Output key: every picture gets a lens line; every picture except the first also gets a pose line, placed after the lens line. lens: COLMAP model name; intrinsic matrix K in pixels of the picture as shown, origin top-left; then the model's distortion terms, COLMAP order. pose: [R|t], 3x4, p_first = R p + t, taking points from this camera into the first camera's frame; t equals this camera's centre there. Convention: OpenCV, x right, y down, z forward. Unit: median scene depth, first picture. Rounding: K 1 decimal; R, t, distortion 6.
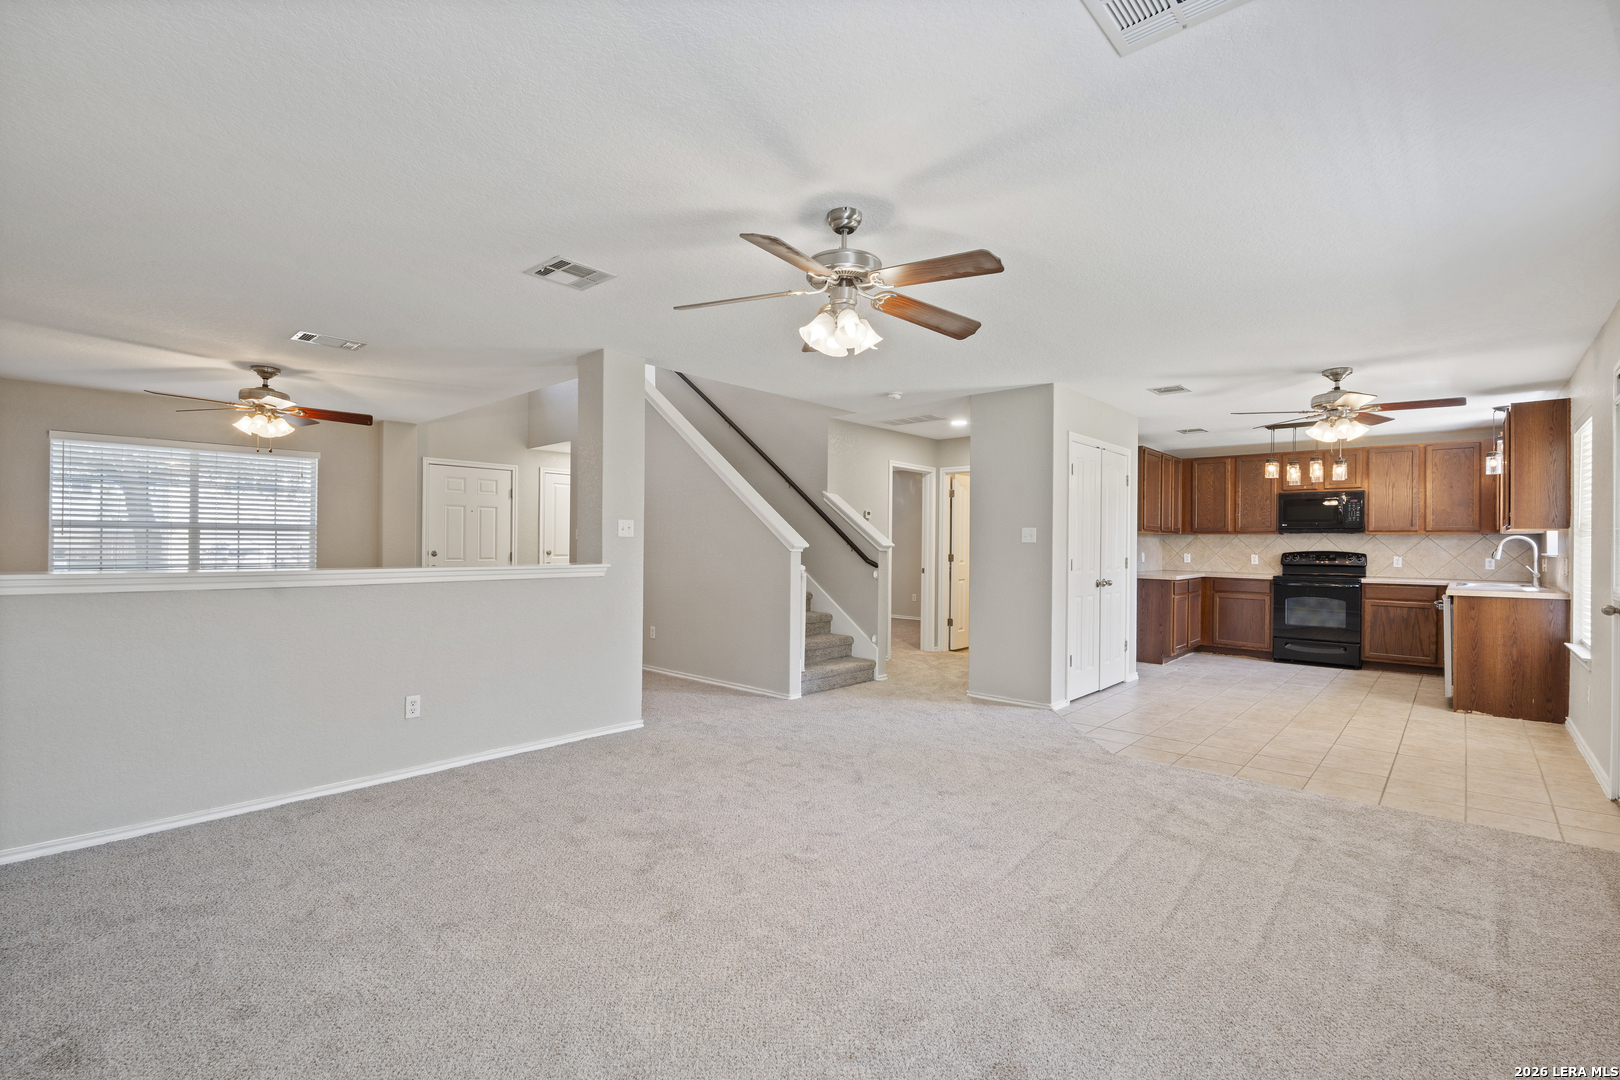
lens RADIAL K [[730.5, 0, 806.8], [0, 730.5, 518.2], [0, 0, 1]] dist [-0.003156, -0.006353]
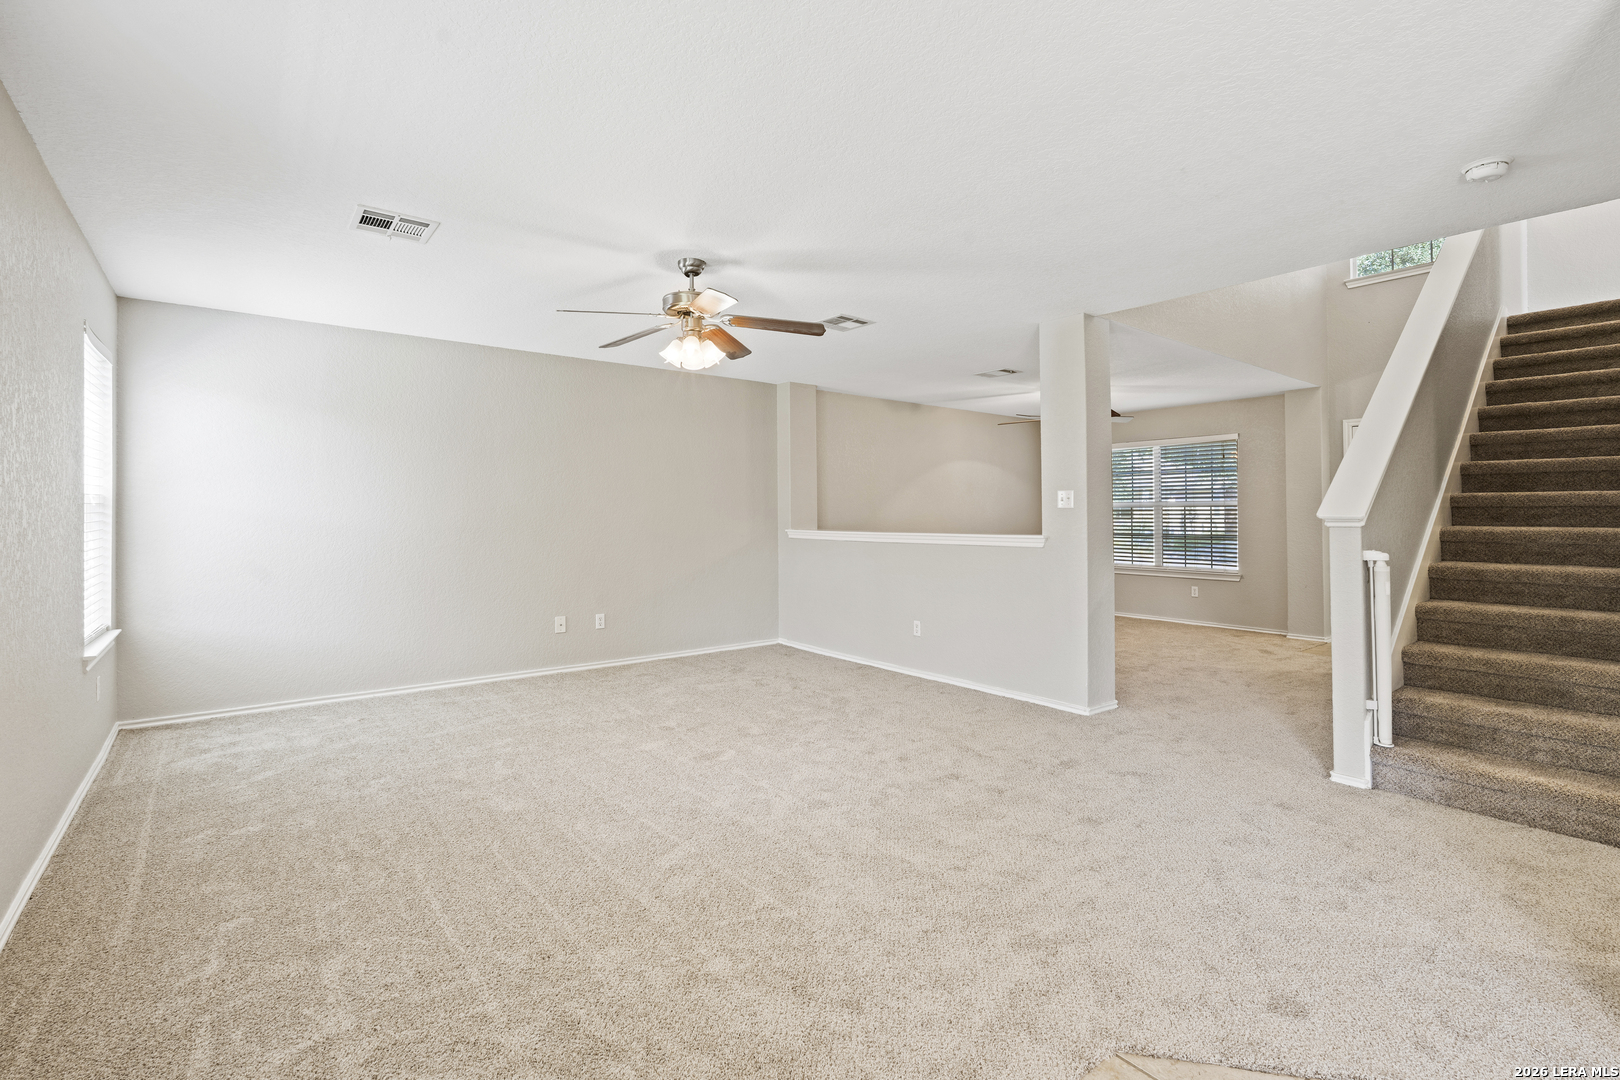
lens RADIAL K [[730.5, 0, 816.1], [0, 730.5, 513.8], [0, 0, 1]] dist [-0.003156, -0.006353]
pose [[-0.153907, -0.009771, -0.988037, 0.742647], [0.033962, 0.999308, -0.015172, 0.036503], [0.987502, -0.035891, -0.153468, 0.826085]]
